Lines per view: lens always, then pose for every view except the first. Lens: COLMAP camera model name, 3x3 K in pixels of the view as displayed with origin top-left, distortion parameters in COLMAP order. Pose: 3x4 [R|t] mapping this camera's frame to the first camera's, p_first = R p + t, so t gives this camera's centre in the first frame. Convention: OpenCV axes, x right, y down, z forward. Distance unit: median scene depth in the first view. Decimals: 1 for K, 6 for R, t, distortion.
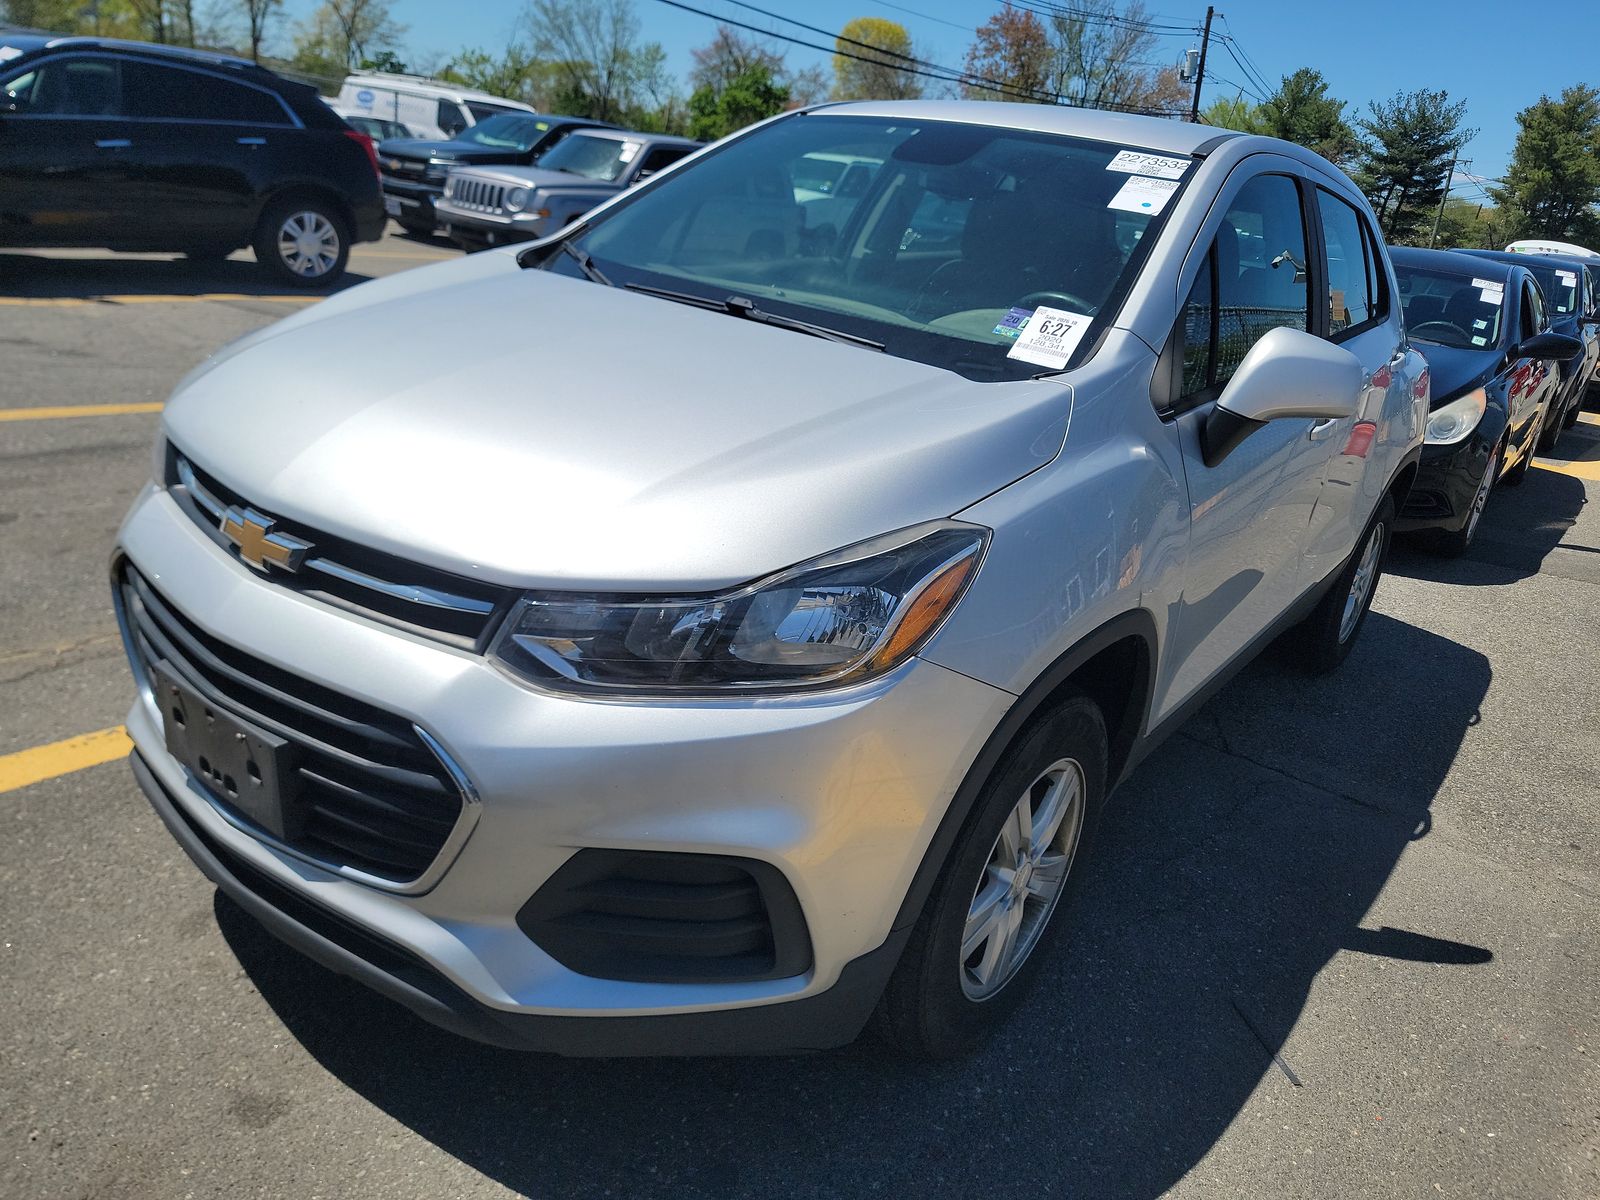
lens RADIAL K [[1139.8, 0, 837.6], [0, 1139.8, 596.0], [0, 0, 1]] dist [0.083133, -0.059405]
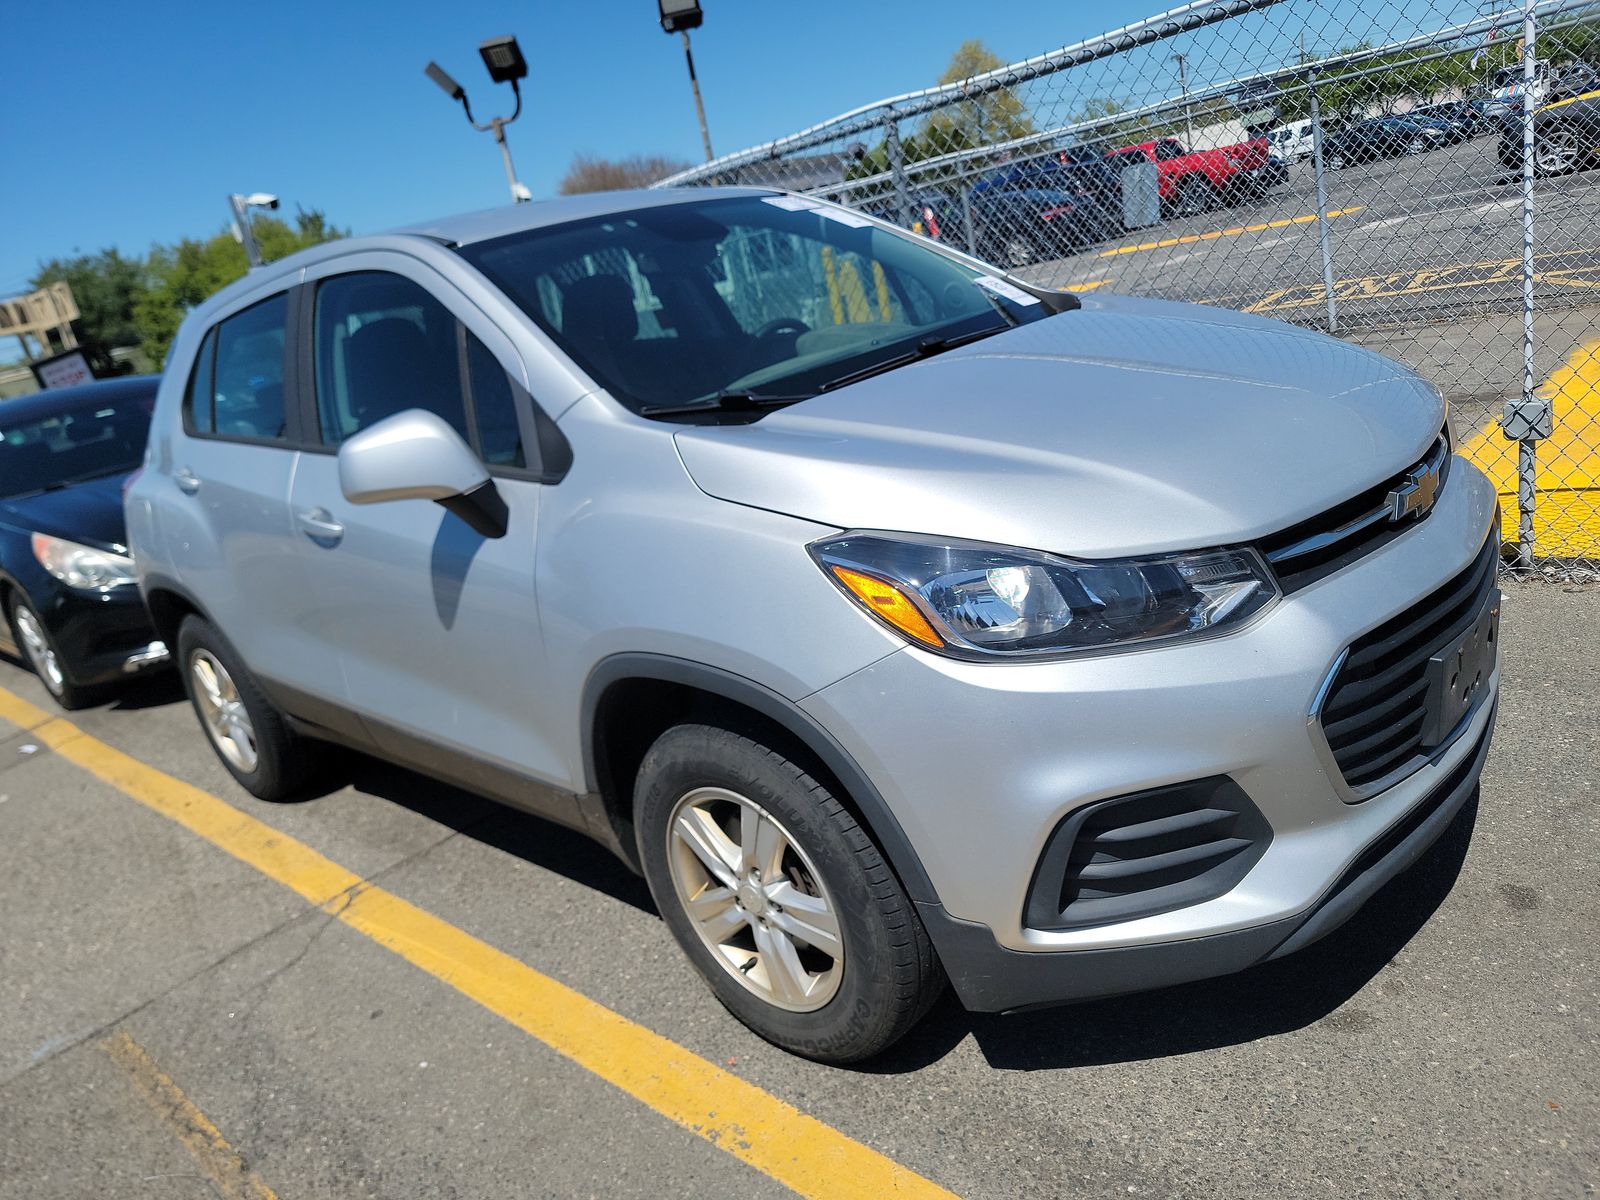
lens RADIAL K [[1148.8, 0, 813.7], [0, 1148.8, 603.9], [0, 0, 1]] dist [0.070761, -0.060933]
pose [[0.083935, -0.438050, 0.895024, -1.204774], [0.528118, 0.781228, 0.332828, -0.488437], [-0.845013, 0.444742, 0.296914, 0.878654]]
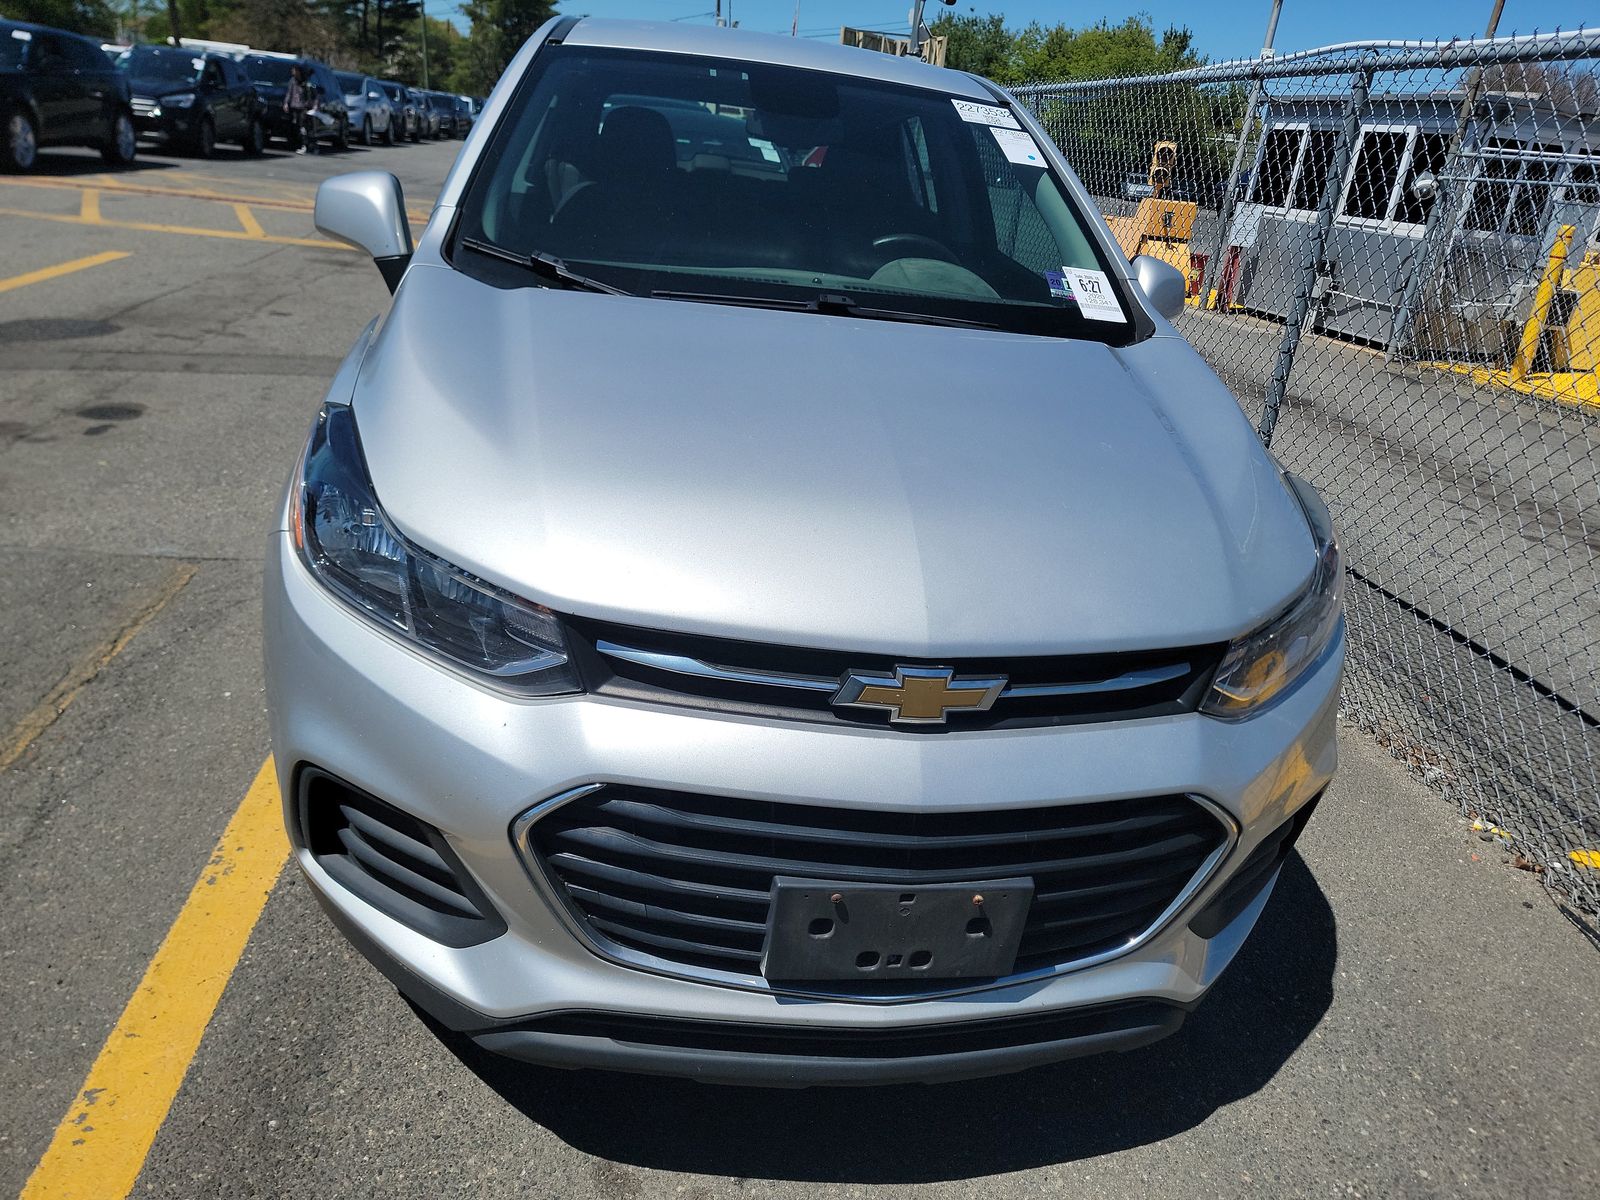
lens RADIAL K [[1148.8, 0, 813.7], [0, 1148.8, 603.9], [0, 0, 1]] dist [0.070761, -0.060933]
pose [[0.711441, -0.315675, 0.627854, -0.784723], [0.222049, 0.948637, 0.225348, -0.236615], [-0.666742, -0.020907, 0.744995, 0.288653]]
